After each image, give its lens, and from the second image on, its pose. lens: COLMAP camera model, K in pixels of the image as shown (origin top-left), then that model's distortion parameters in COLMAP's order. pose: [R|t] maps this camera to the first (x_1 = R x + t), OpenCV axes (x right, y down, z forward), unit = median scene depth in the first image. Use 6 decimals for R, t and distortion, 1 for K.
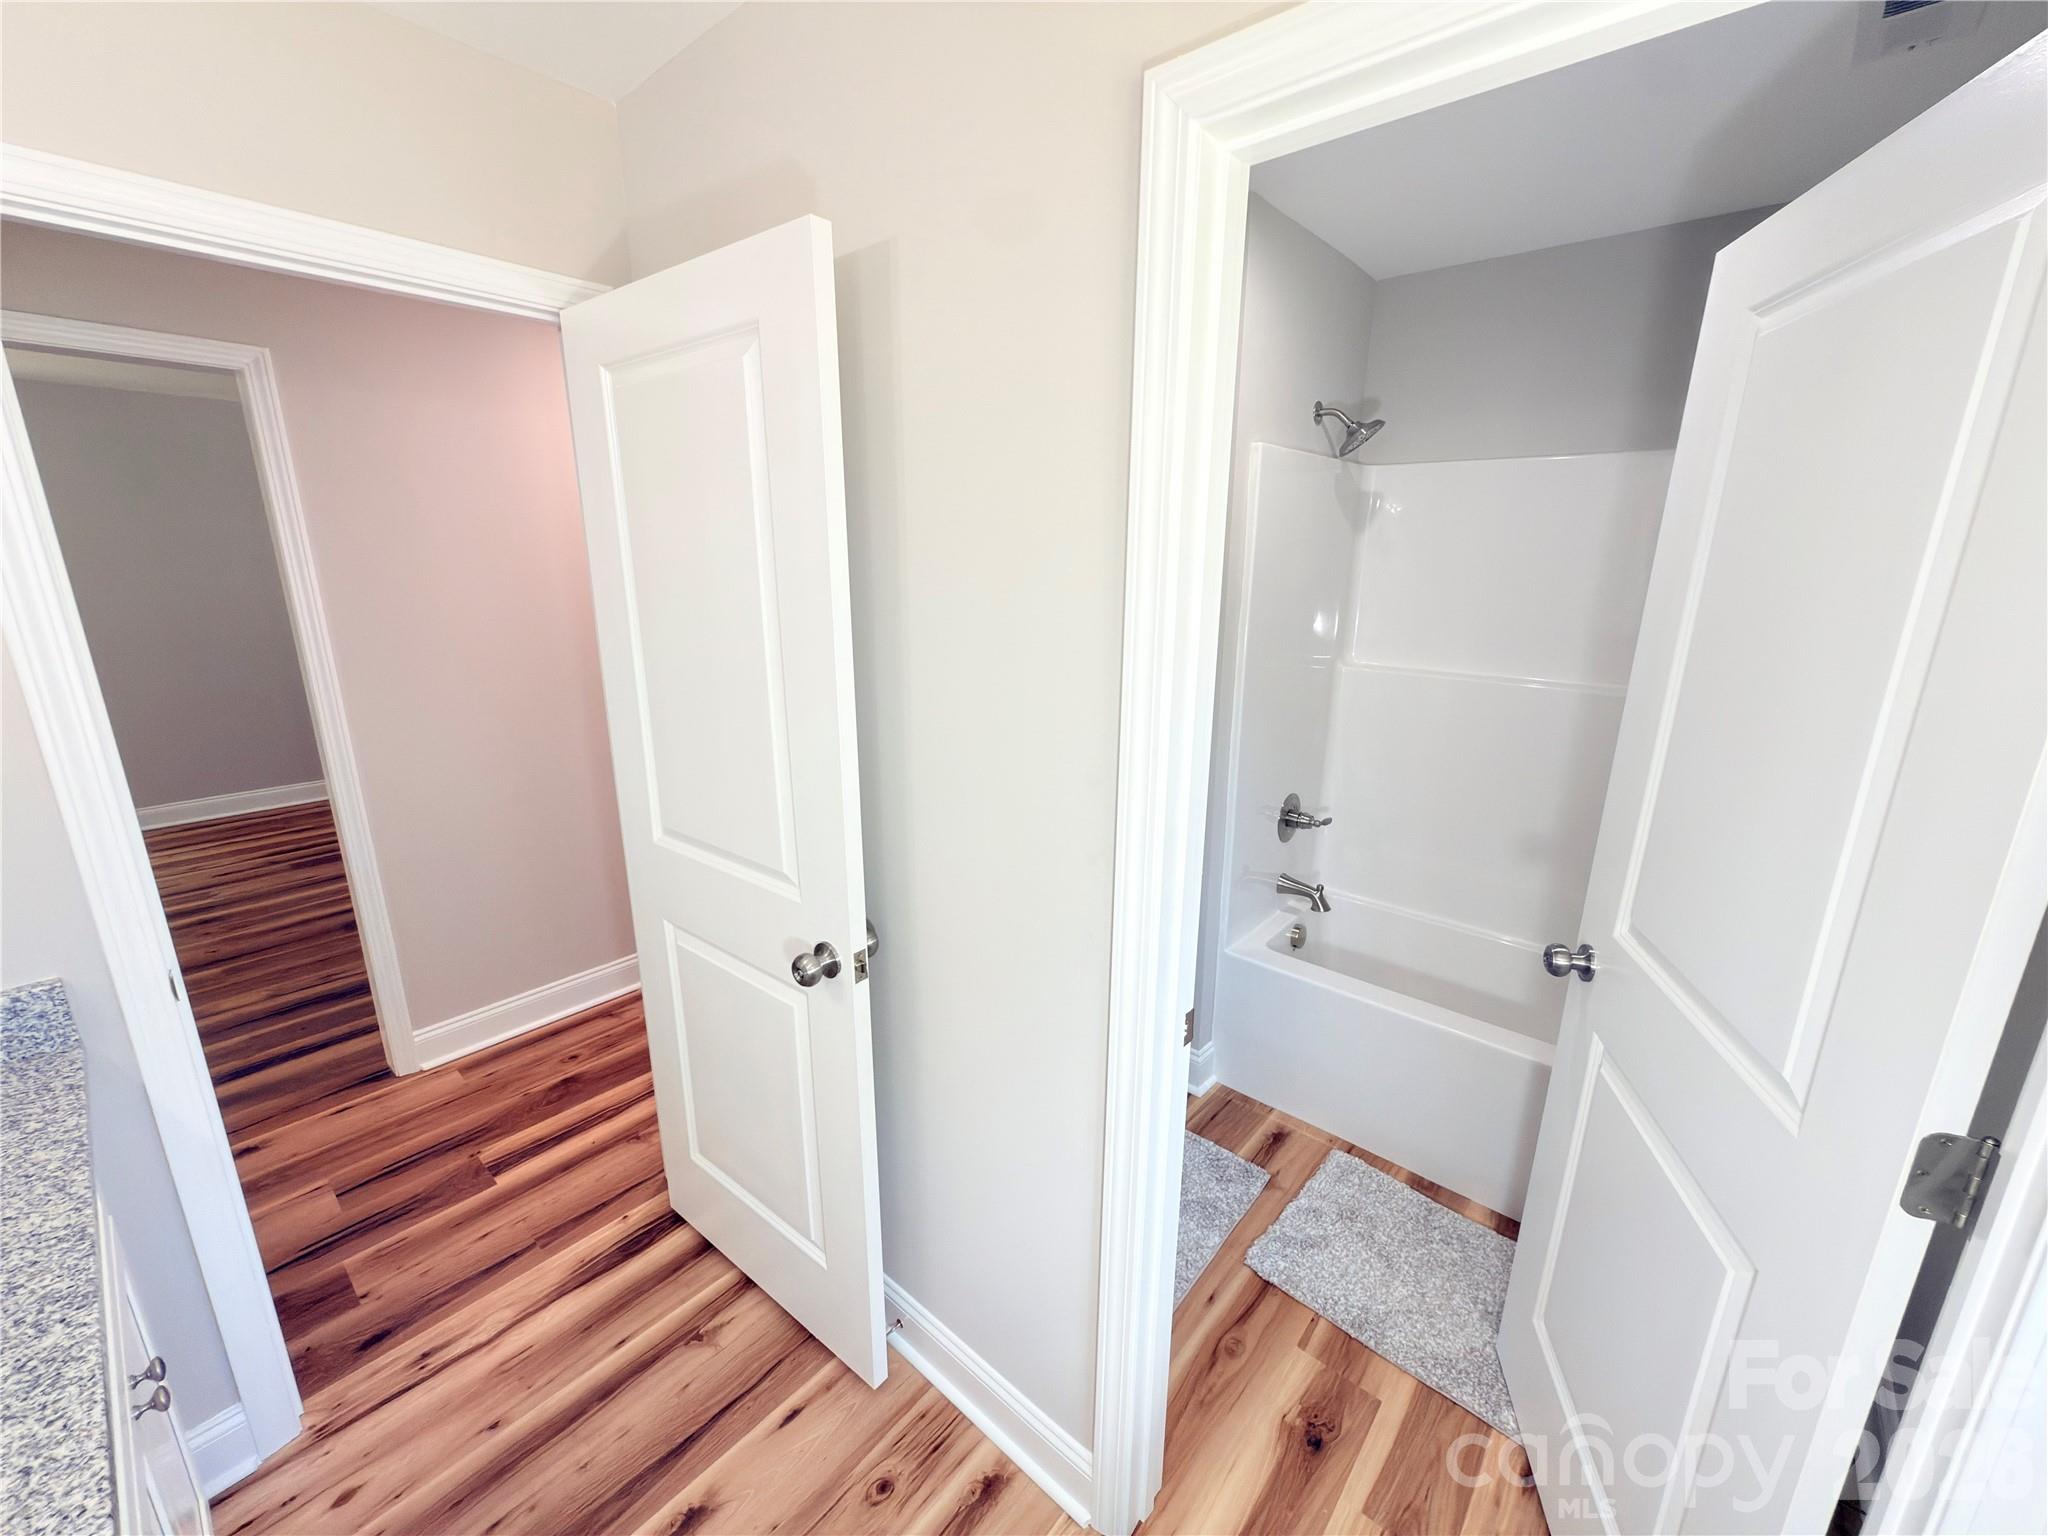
lens RADIAL K [[816.1, 0, 1024.0], [0, 816.1, 768.0], [0, 0, 1]] dist [-0.002150, 0.000315]
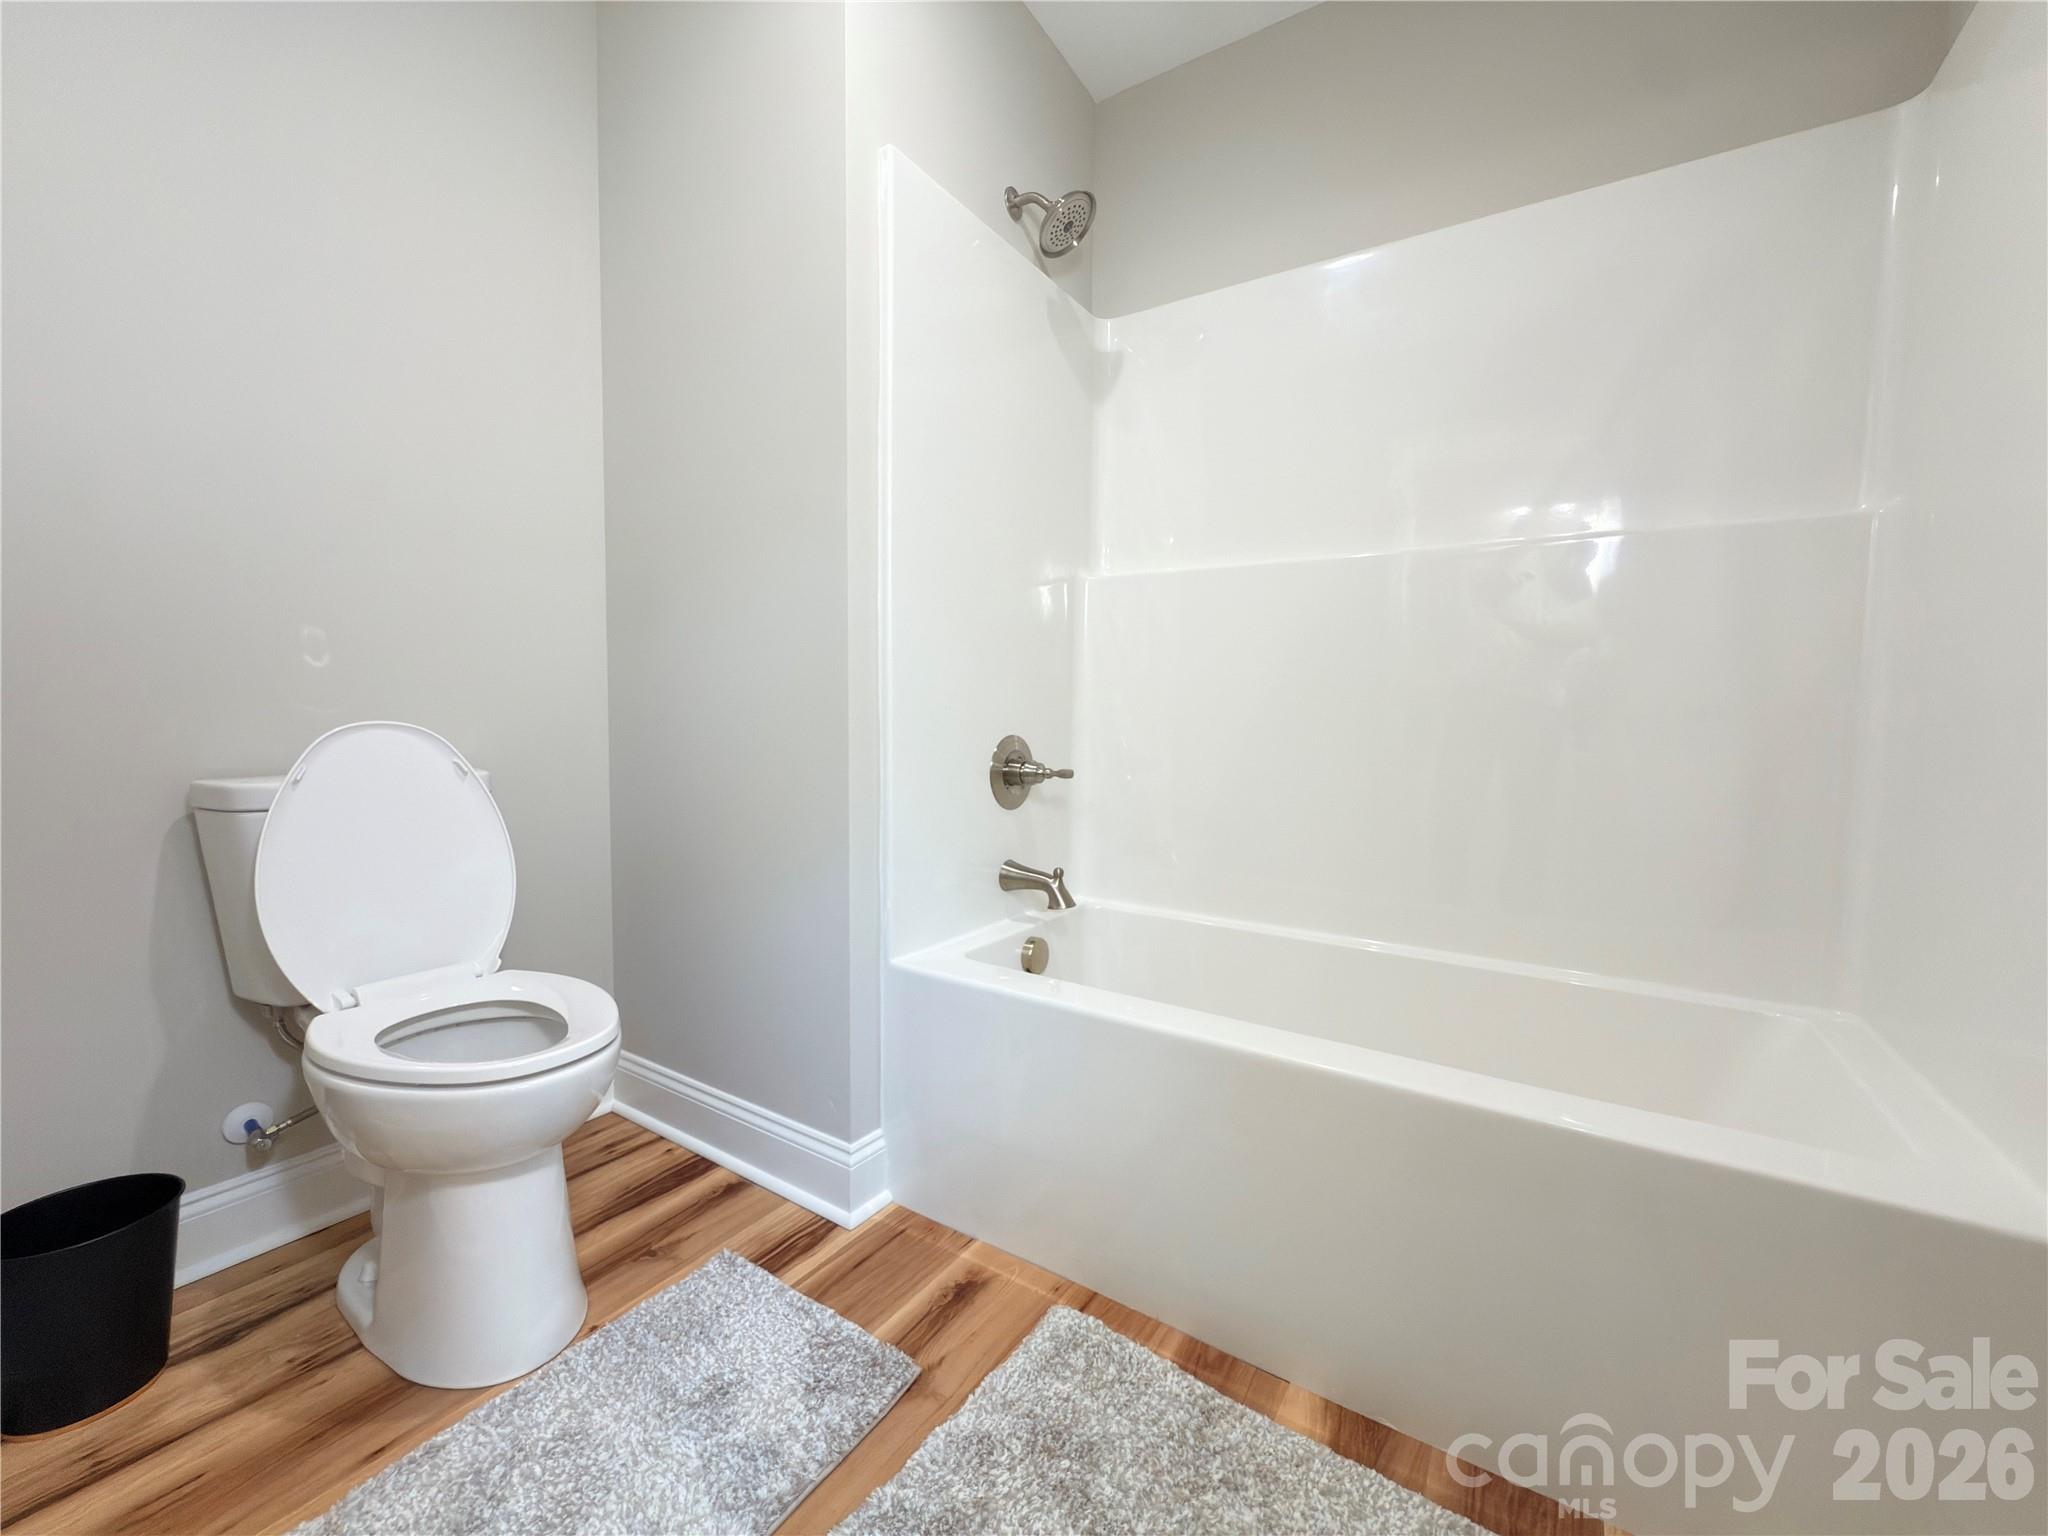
lens RADIAL K [[827.5, 0, 1020.5], [0, 827.5, 766.4], [0, 0, 1]] dist [-0.001258, 0.000037]
pose [[0.991104, -0.005981, 0.132955, 0.286235], [0.030331, 0.982852, -0.181886, 0.214227], [-0.129587, 0.184301, 0.974290, 0.397668]]
